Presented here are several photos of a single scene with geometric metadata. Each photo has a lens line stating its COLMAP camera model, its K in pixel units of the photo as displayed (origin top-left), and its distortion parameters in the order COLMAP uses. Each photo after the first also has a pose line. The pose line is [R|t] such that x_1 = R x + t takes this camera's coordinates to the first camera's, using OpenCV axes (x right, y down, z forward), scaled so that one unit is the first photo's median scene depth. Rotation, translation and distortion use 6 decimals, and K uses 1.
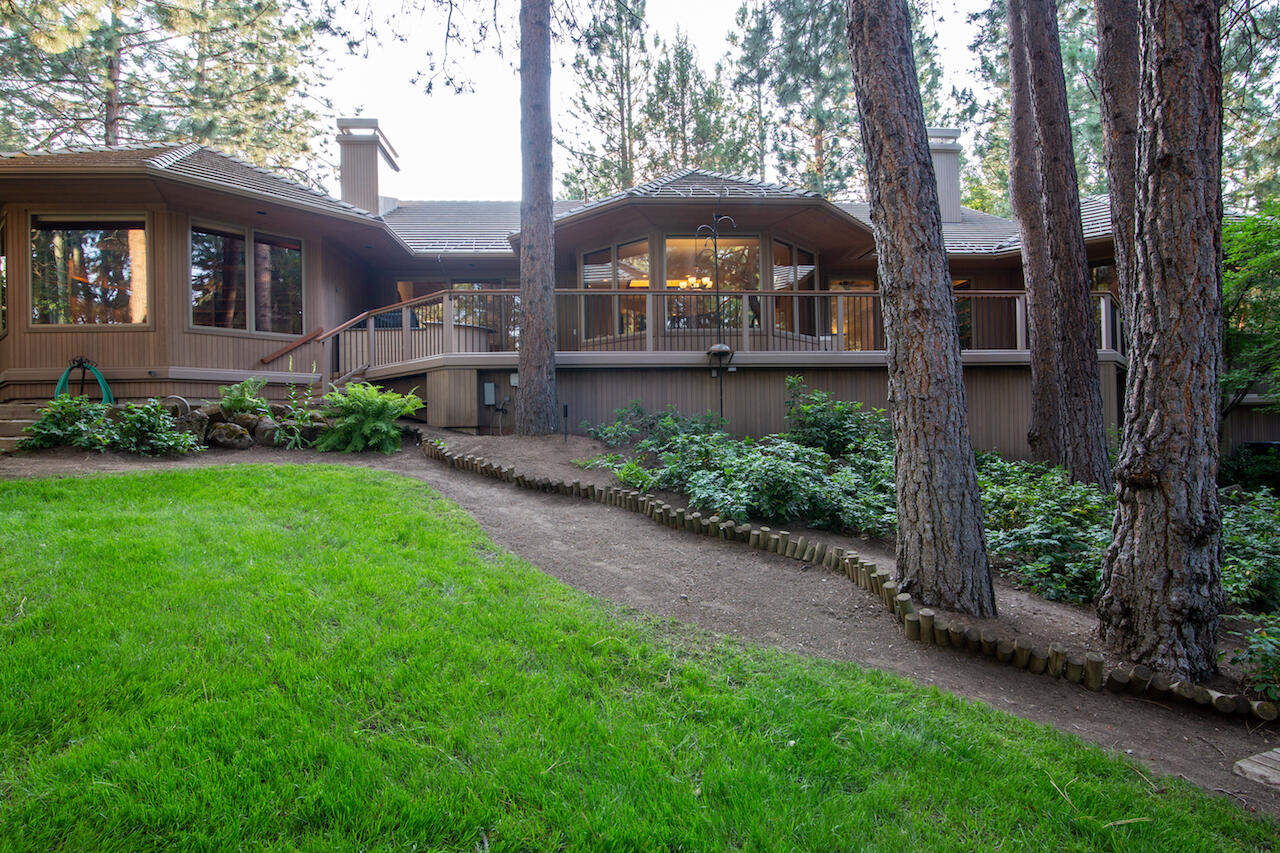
lens RADIAL K [[669.1, 0, 637.0], [0, 669.1, 428.6], [0, 0, 1]] dist [0.001329, 0.000180]
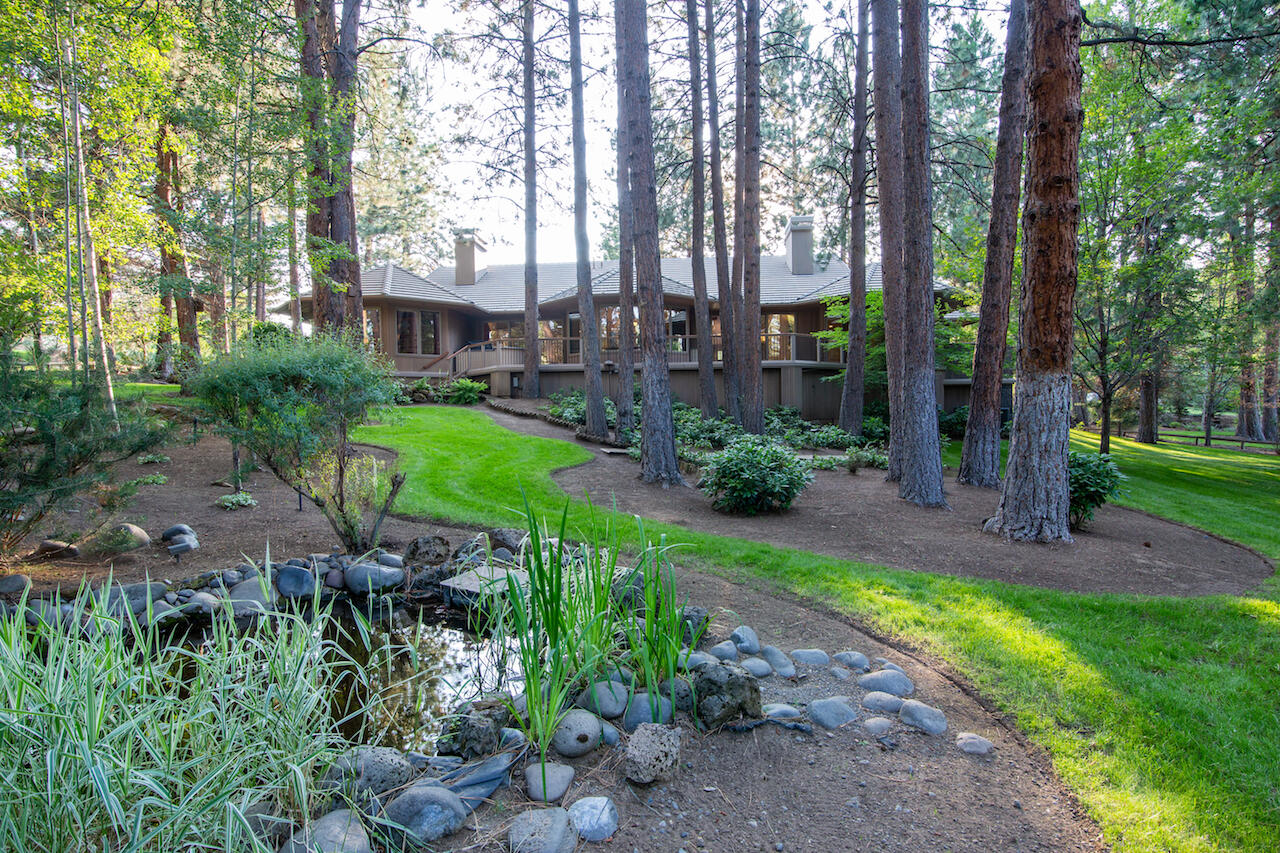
lens RADIAL K [[669.1, 0, 642.0], [0, 669.1, 421.7], [0, 0, 1]] dist [0.001329, 0.000180]
pose [[0.990354, 0.006787, -0.138393, 0.625425], [-0.003684, 0.999736, 0.022664, 0.038085], [0.138510, -0.021935, 0.990118, -1.465107]]
